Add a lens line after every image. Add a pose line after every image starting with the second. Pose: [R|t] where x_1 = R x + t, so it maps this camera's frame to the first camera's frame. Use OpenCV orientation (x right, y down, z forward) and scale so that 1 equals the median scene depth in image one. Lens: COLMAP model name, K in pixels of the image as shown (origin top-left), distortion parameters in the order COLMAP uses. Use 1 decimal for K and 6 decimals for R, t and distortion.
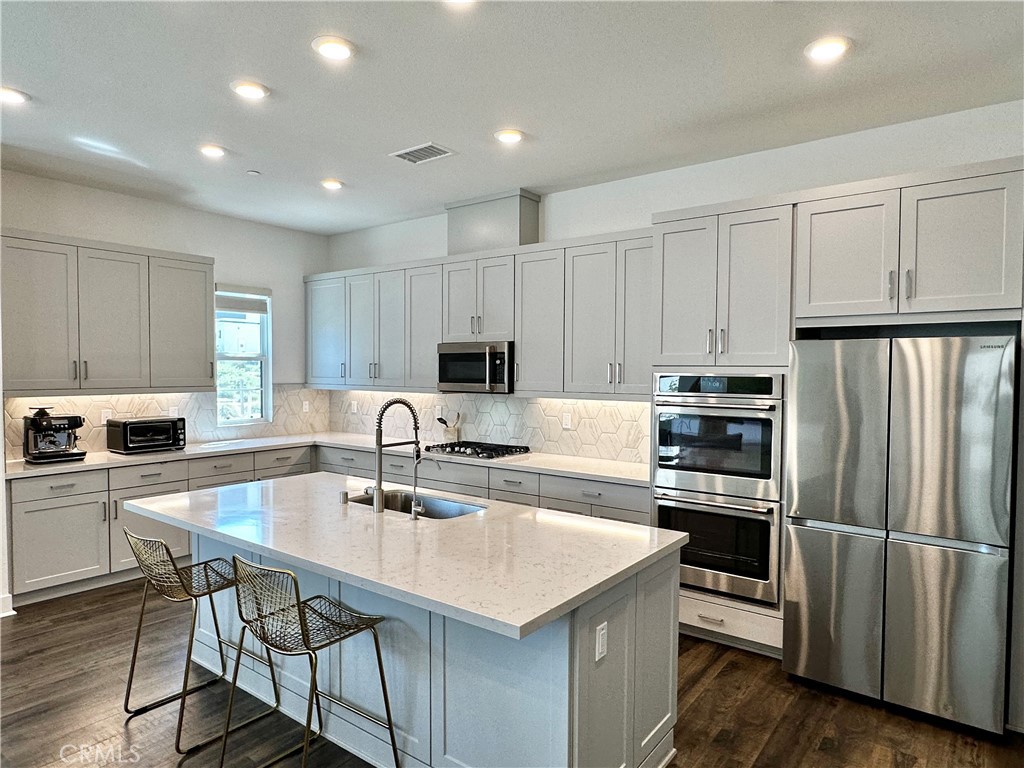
lens RADIAL K [[629.3, 0, 510.4], [0, 629.3, 387.0], [0, 0, 1]] dist [0.003184, 0.000608]
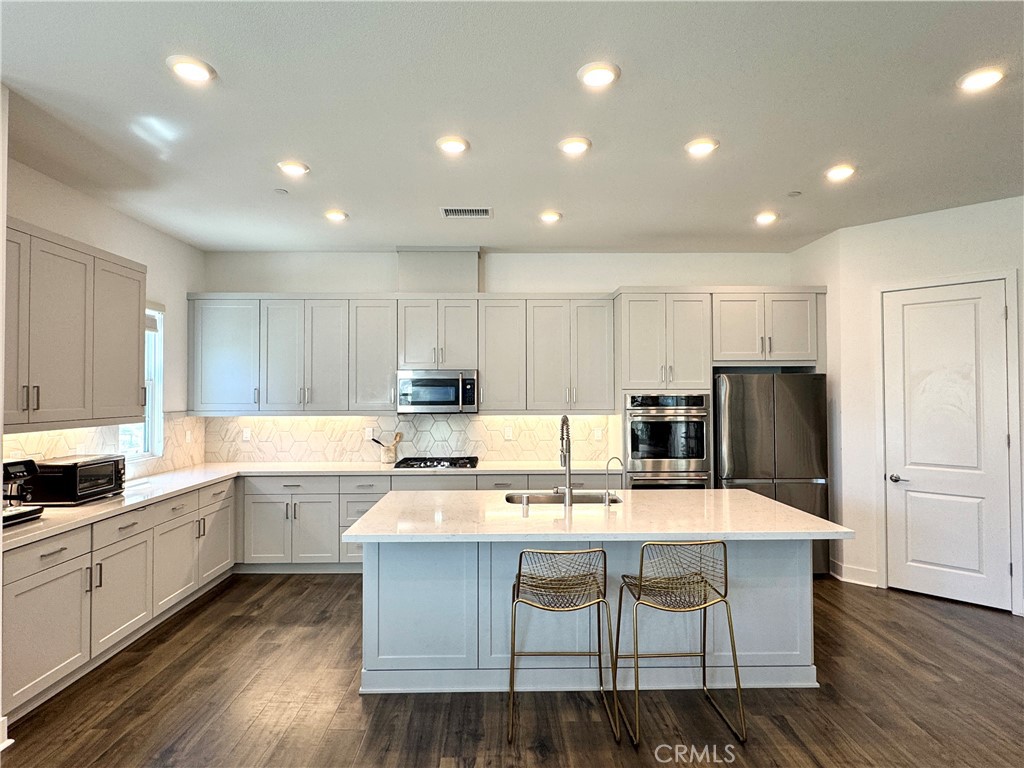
lens RADIAL K [[549.9, 0, 512.0], [0, 549.9, 384.0], [0, 0, 1]] dist [0.000084, 0.000902]
pose [[0.785670, 0.003092, 0.618638, -0.600296], [0.025786, 0.998955, -0.037741, -0.003519], [-0.618108, 0.045604, 0.784769, 0.124081]]
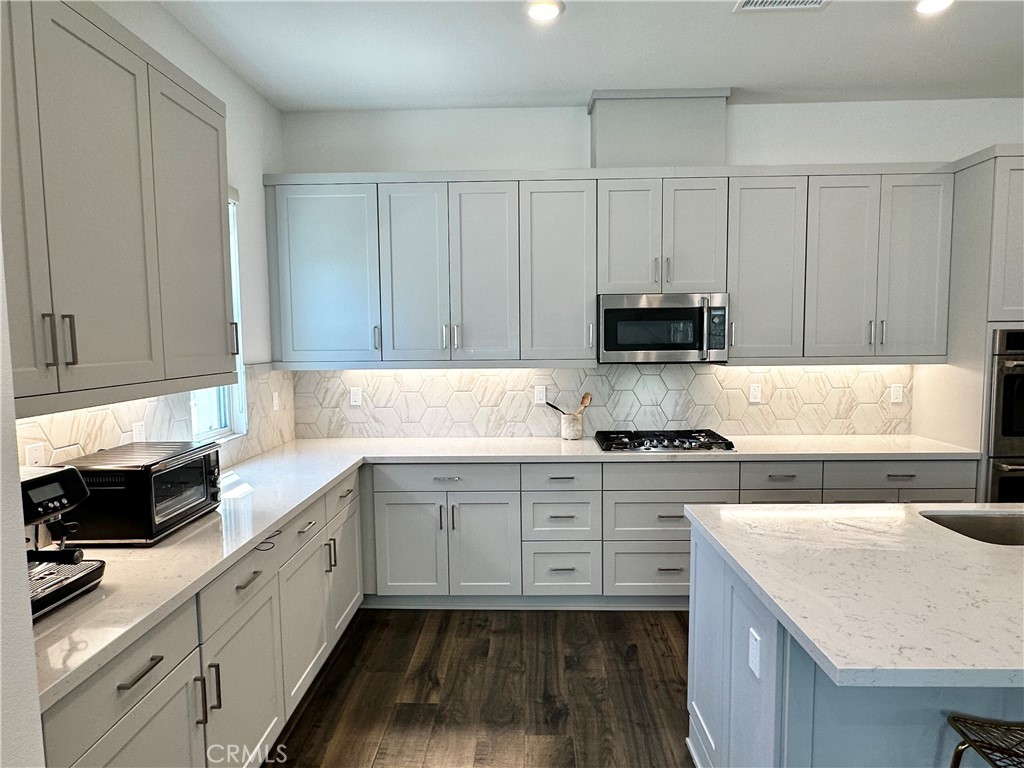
lens RADIAL K [[611.3, 0, 513.1], [0, 611.3, 388.7], [0, 0, 1]] dist [-0.001507, -0.000247]
pose [[0.810966, -0.062815, 0.581711, -0.638360], [0.033000, 0.997548, 0.061714, -0.011517], [-0.584162, -0.030851, 0.811051, 0.547895]]
